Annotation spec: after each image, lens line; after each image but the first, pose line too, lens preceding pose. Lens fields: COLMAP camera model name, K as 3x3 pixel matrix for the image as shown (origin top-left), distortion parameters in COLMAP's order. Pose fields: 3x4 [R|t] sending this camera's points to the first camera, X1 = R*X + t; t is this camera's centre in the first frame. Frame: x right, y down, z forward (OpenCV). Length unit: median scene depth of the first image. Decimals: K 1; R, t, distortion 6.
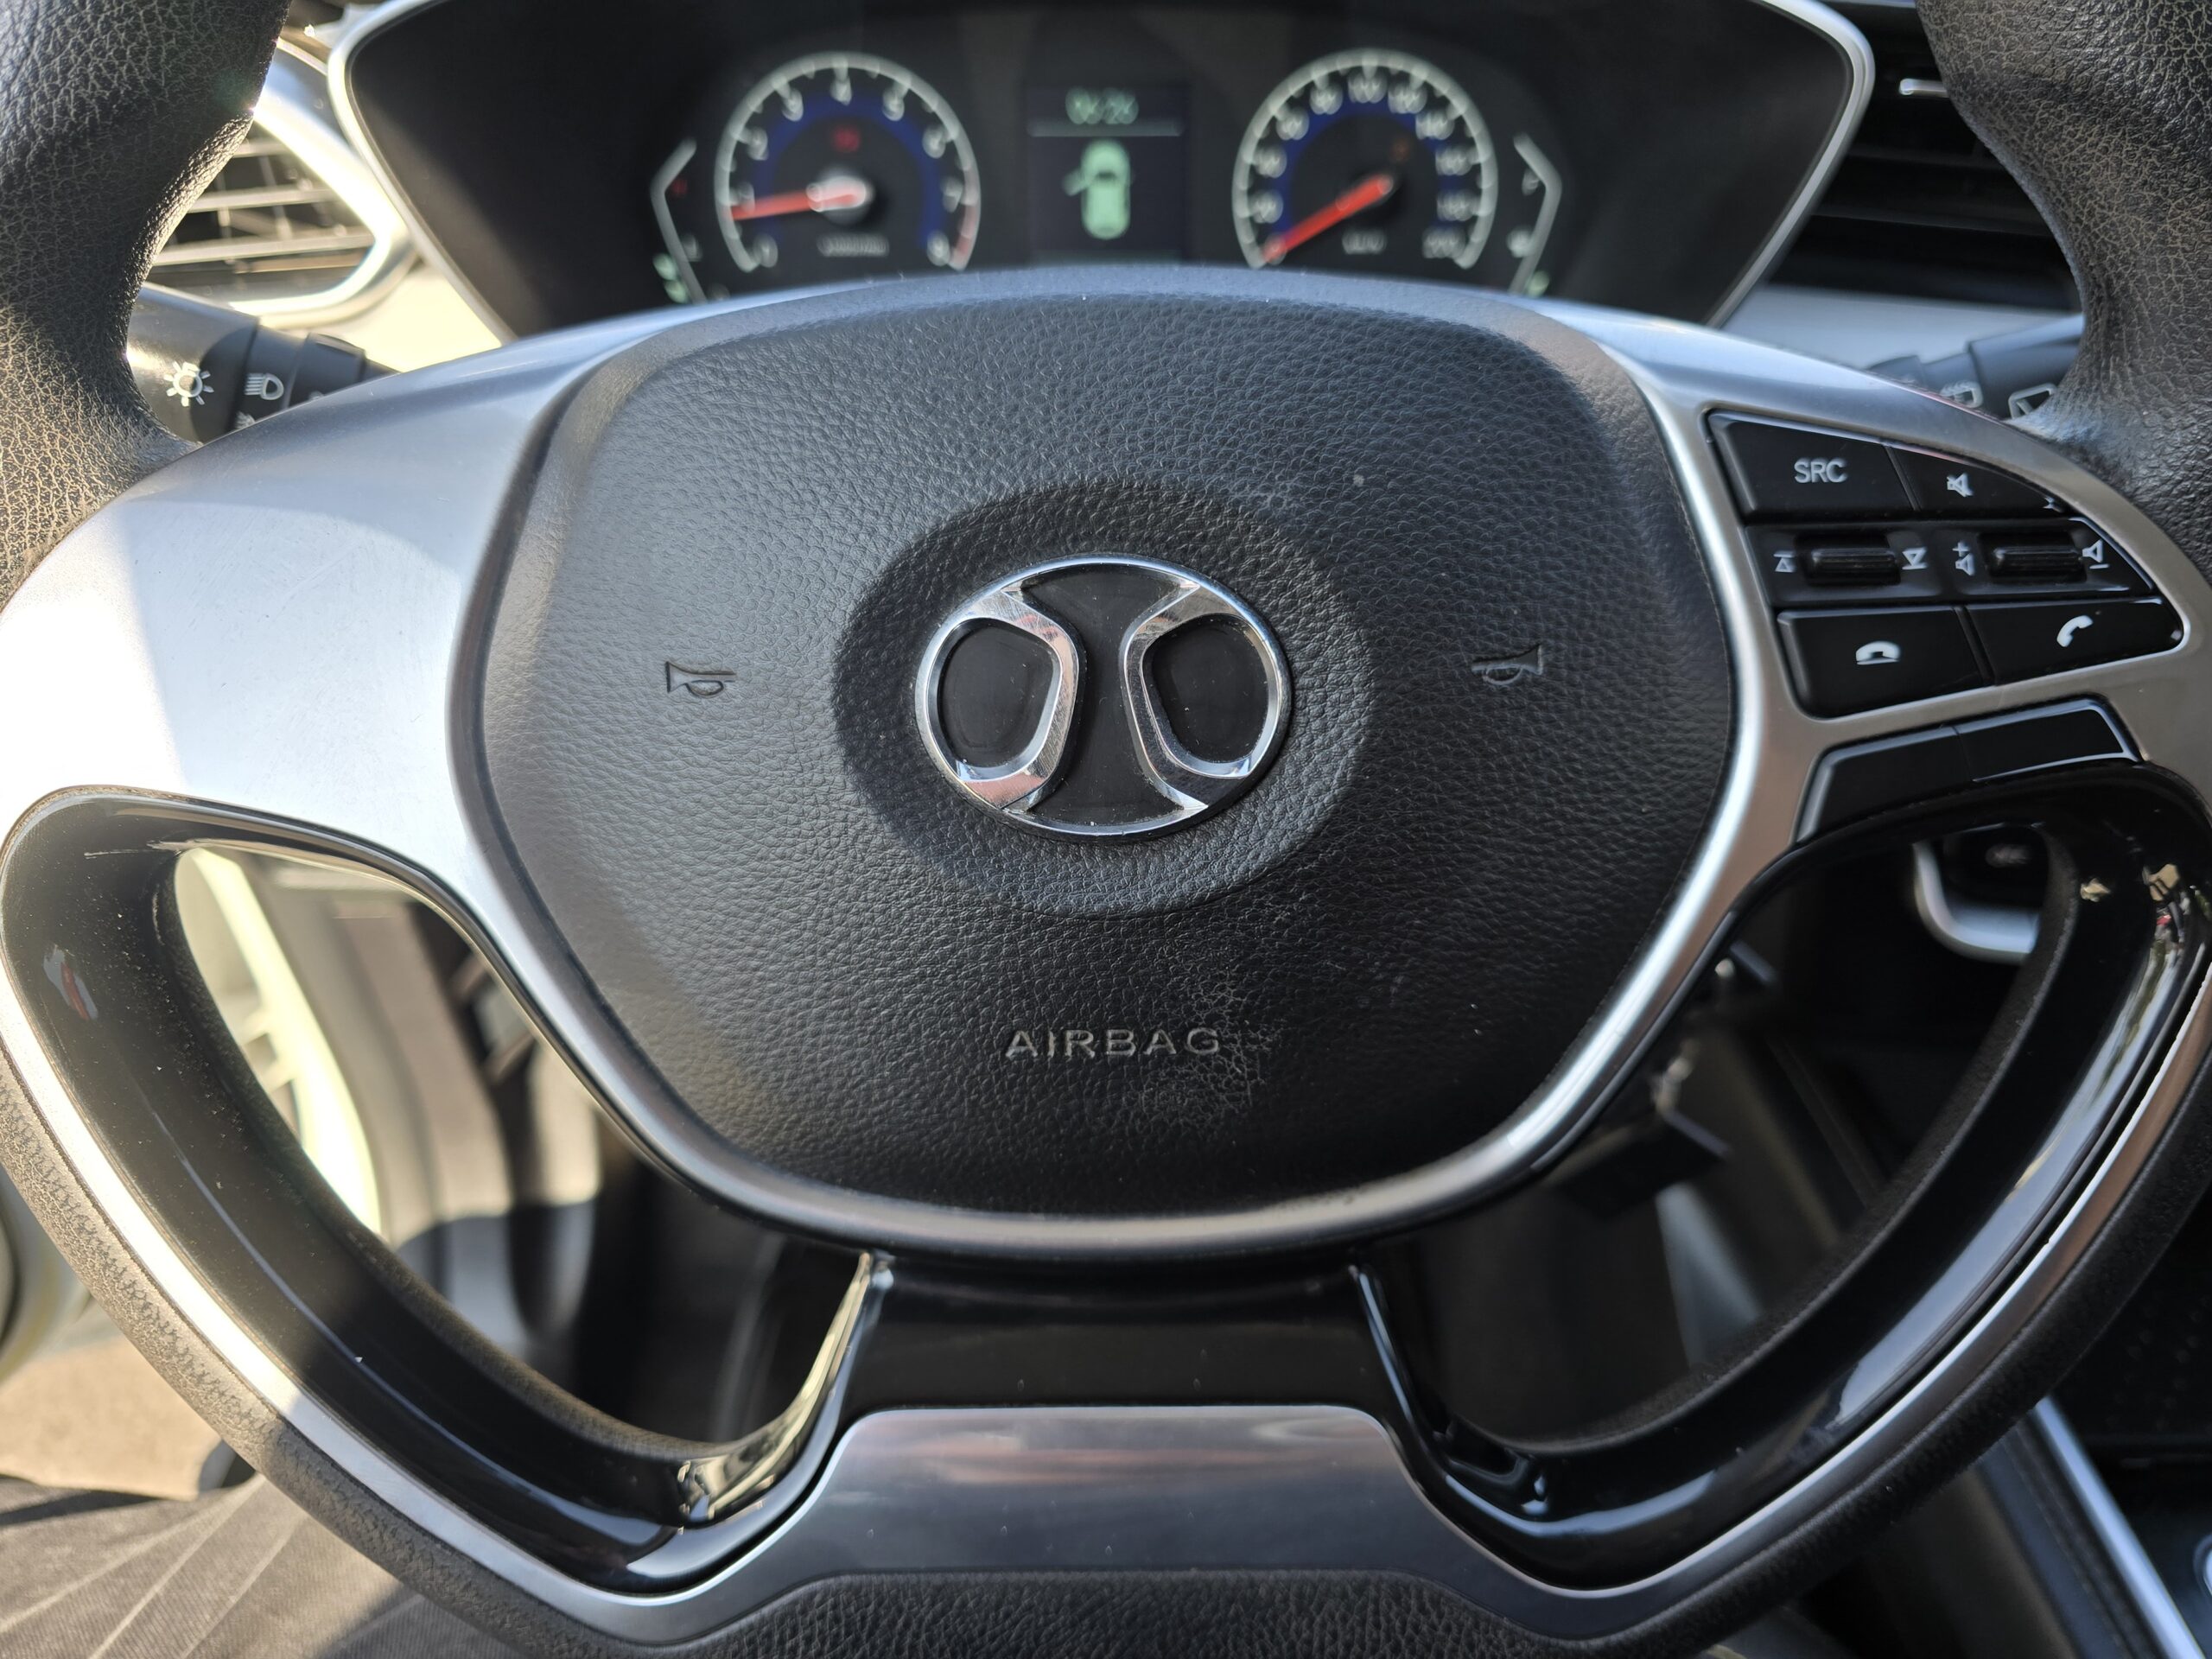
lens RADIAL K [[1476.7, 0, 1121.9], [0, 1476.7, 807.1], [0, 0, 1]] dist [0.020525, -0.032434]
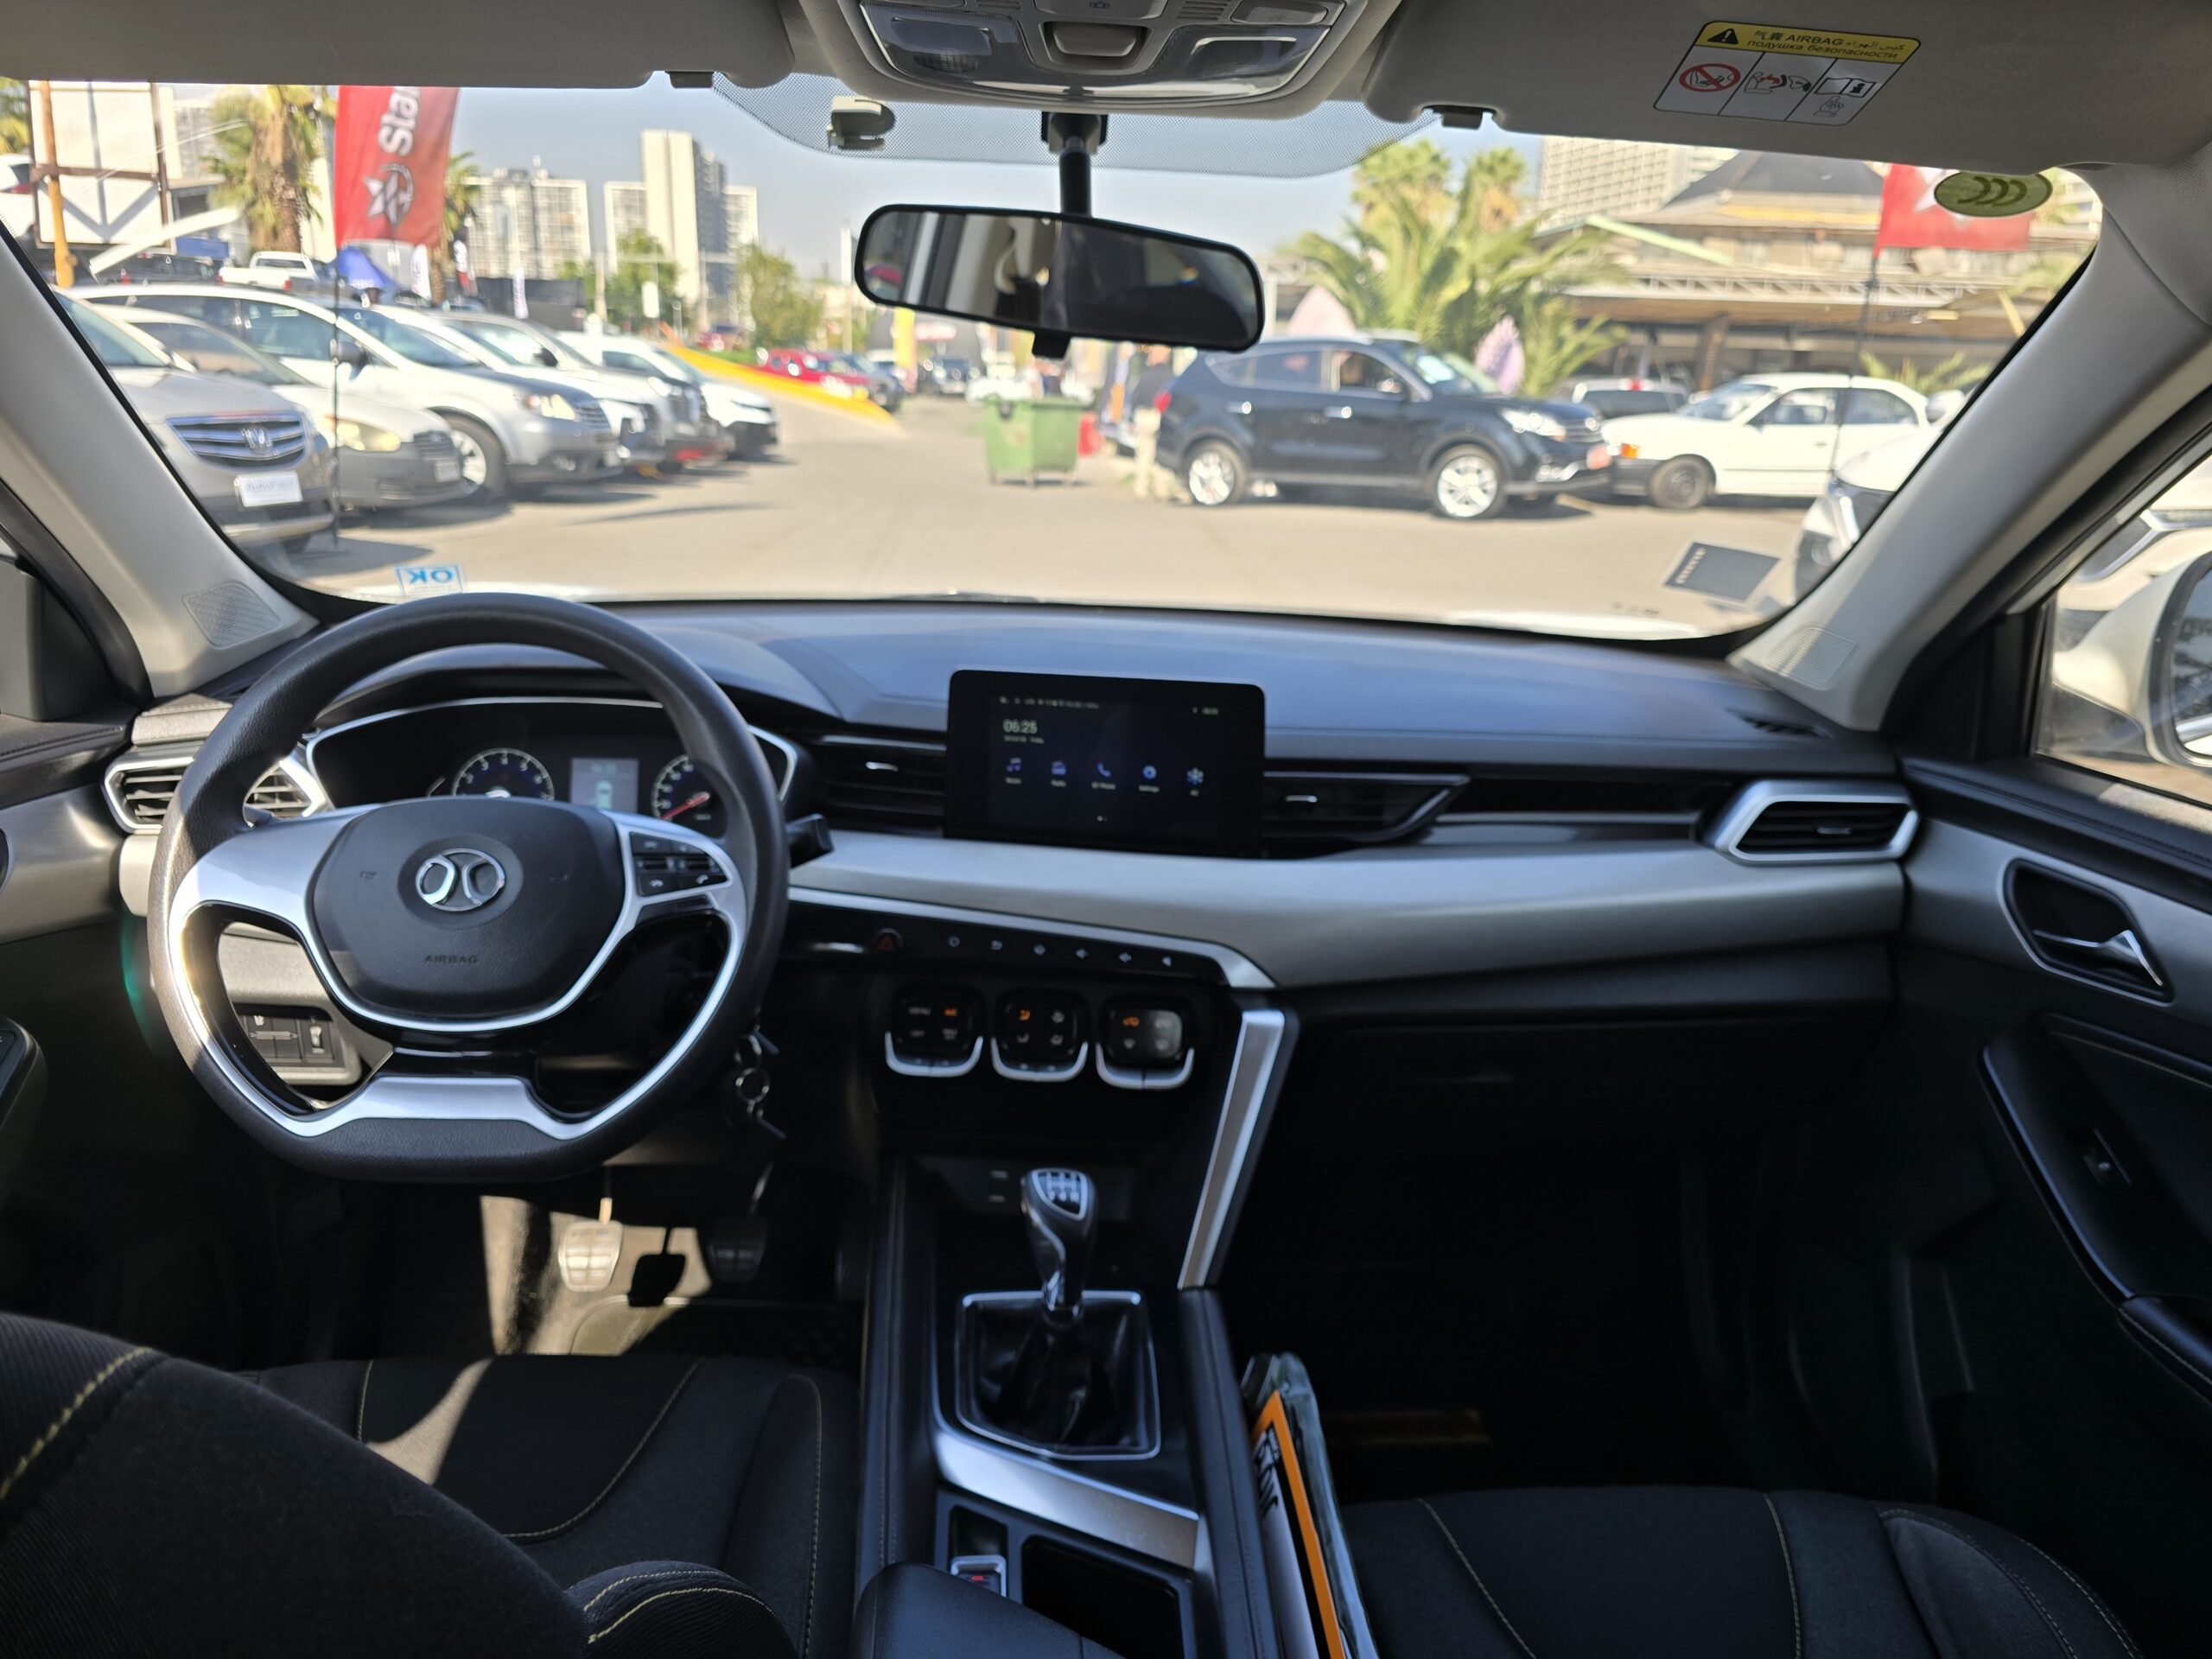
lens RADIAL K [[1476.7, 0, 1114.8], [0, 1476.7, 818.7], [0, 0, 1]] dist [0.020525, -0.032434]
pose [[0.997660, 0.018976, 0.065681, 0.739529], [0.008928, 0.916320, -0.400348, 0.698258], [-0.067782, 0.399998, 0.914006, -1.487751]]
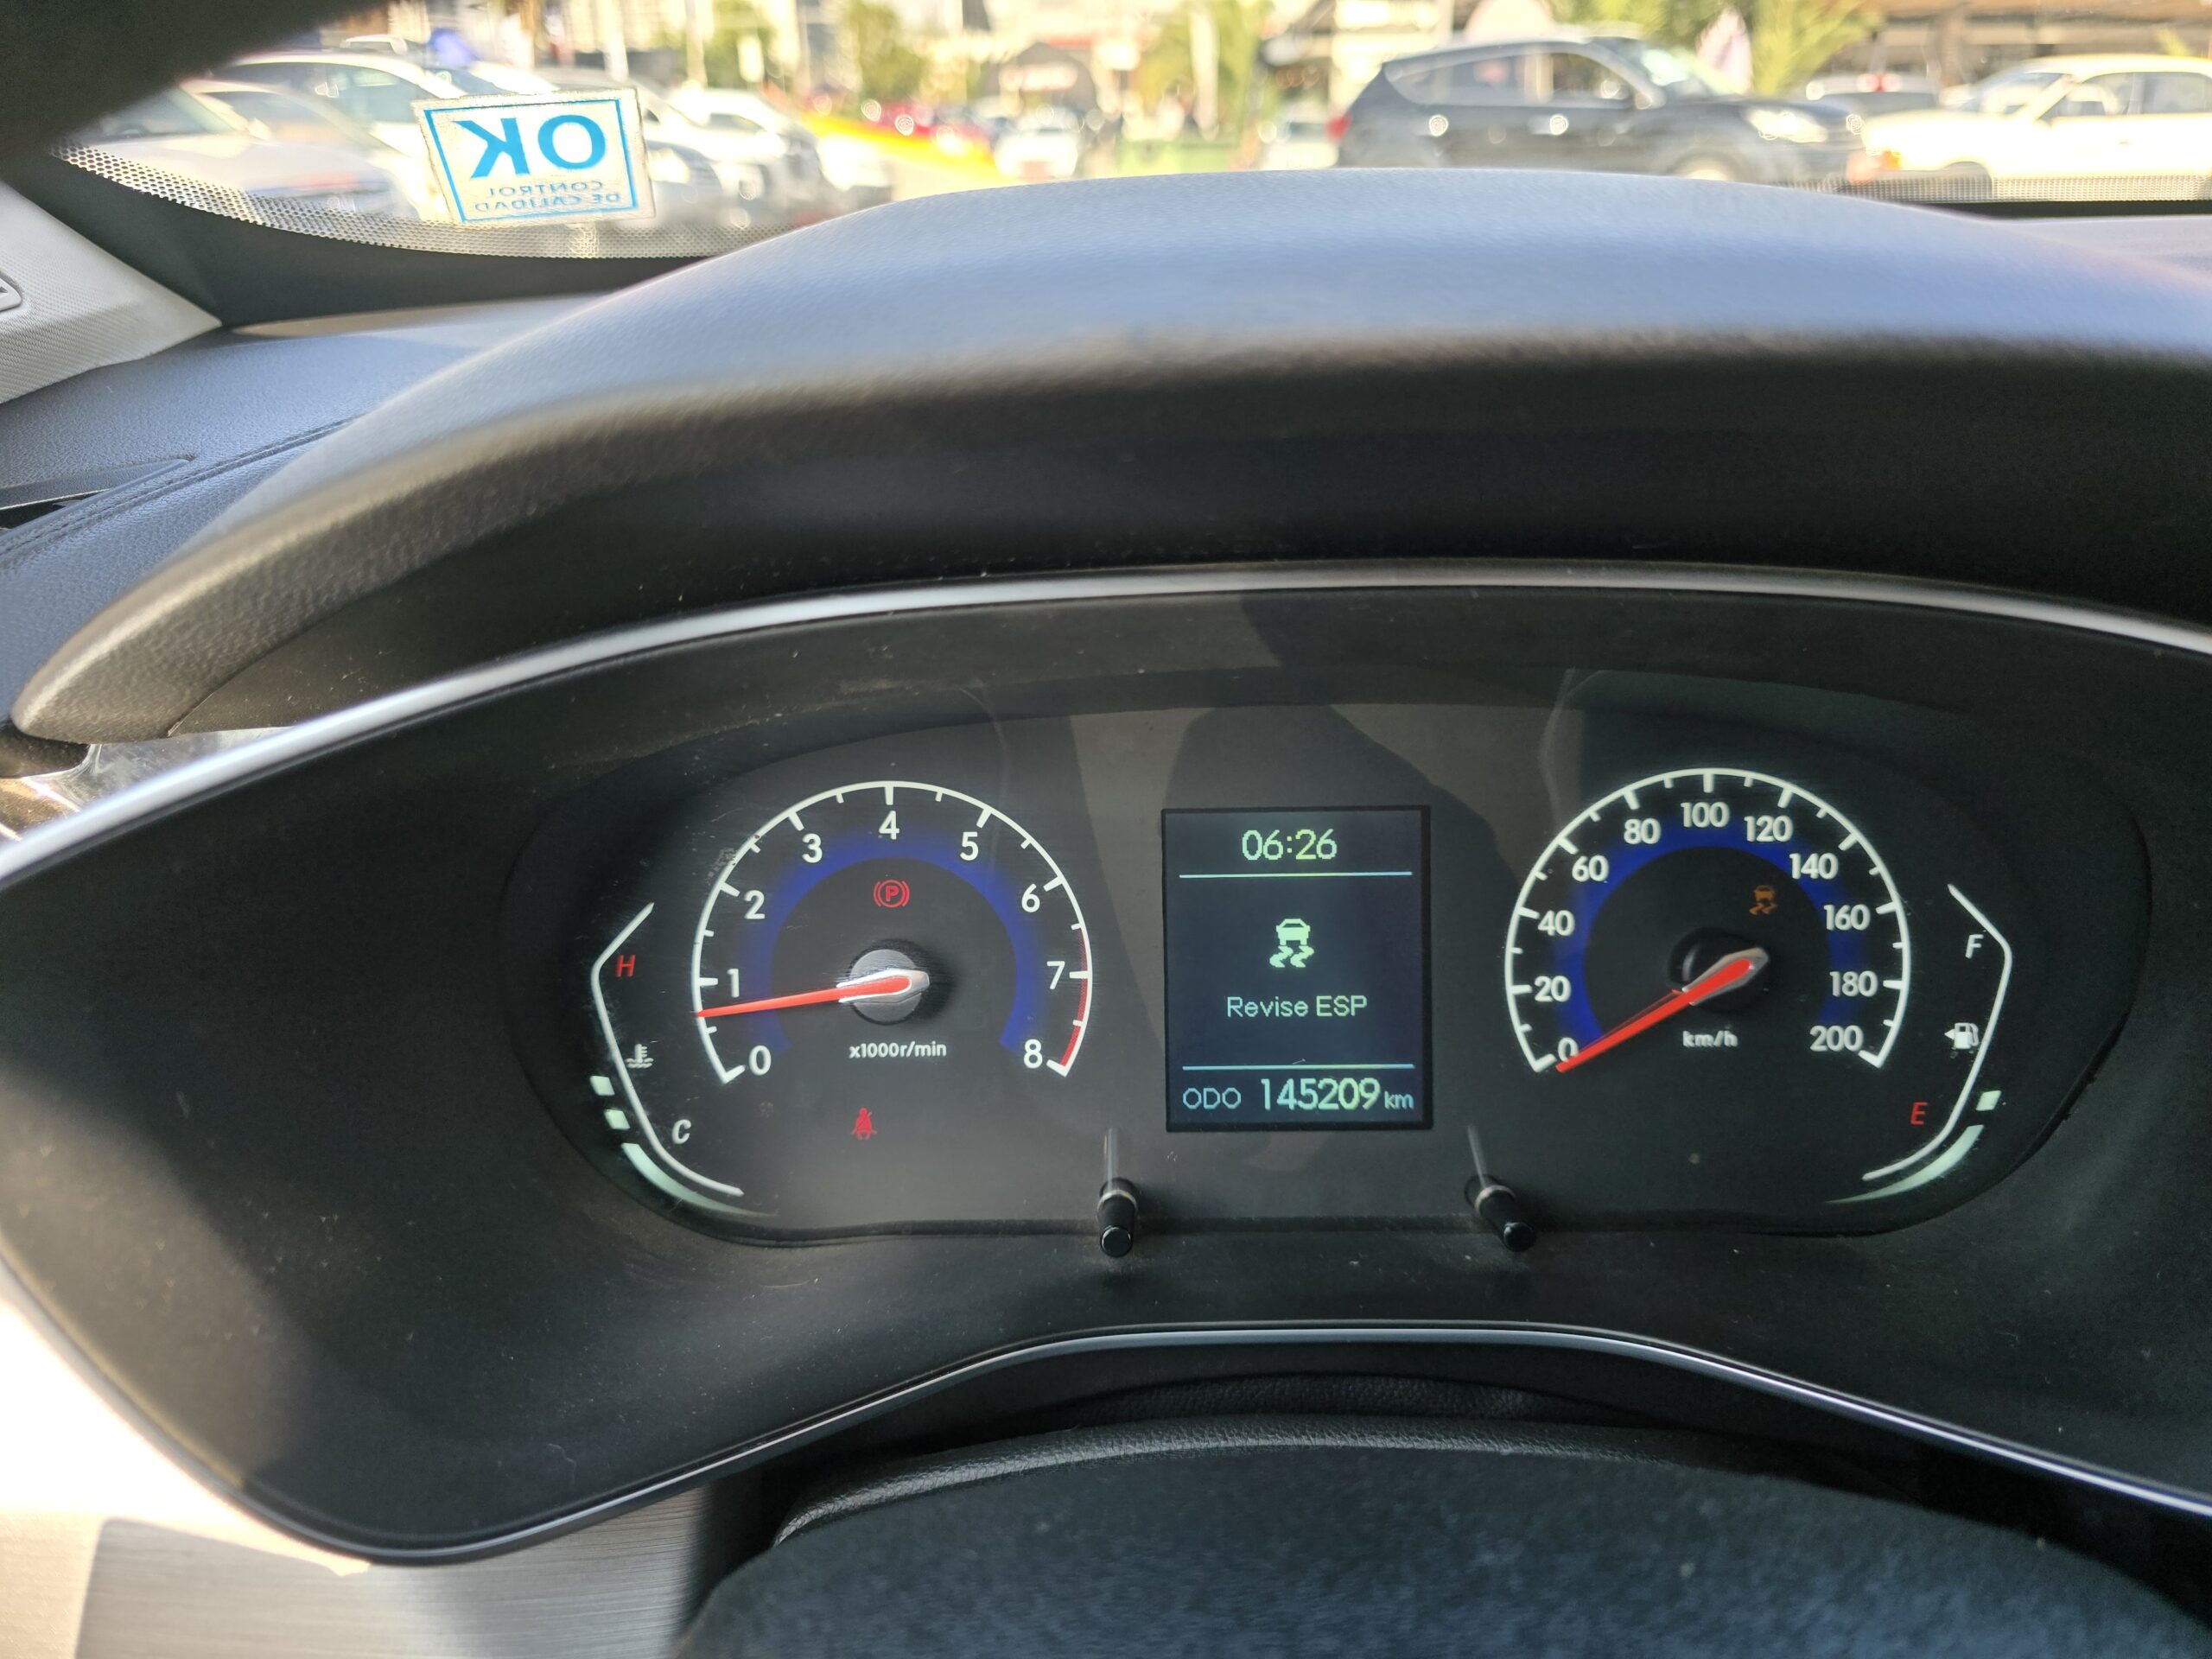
lens RADIAL K [[1476.7, 0, 1104.2], [0, 1476.7, 819.0], [0, 0, 1]] dist [0.020525, -0.032434]
pose [[0.999713, -0.004662, -0.023498, -0.079410], [-0.001715, 0.964437, -0.264308, -0.312781], [0.023895, 0.264273, 0.964152, 0.377466]]
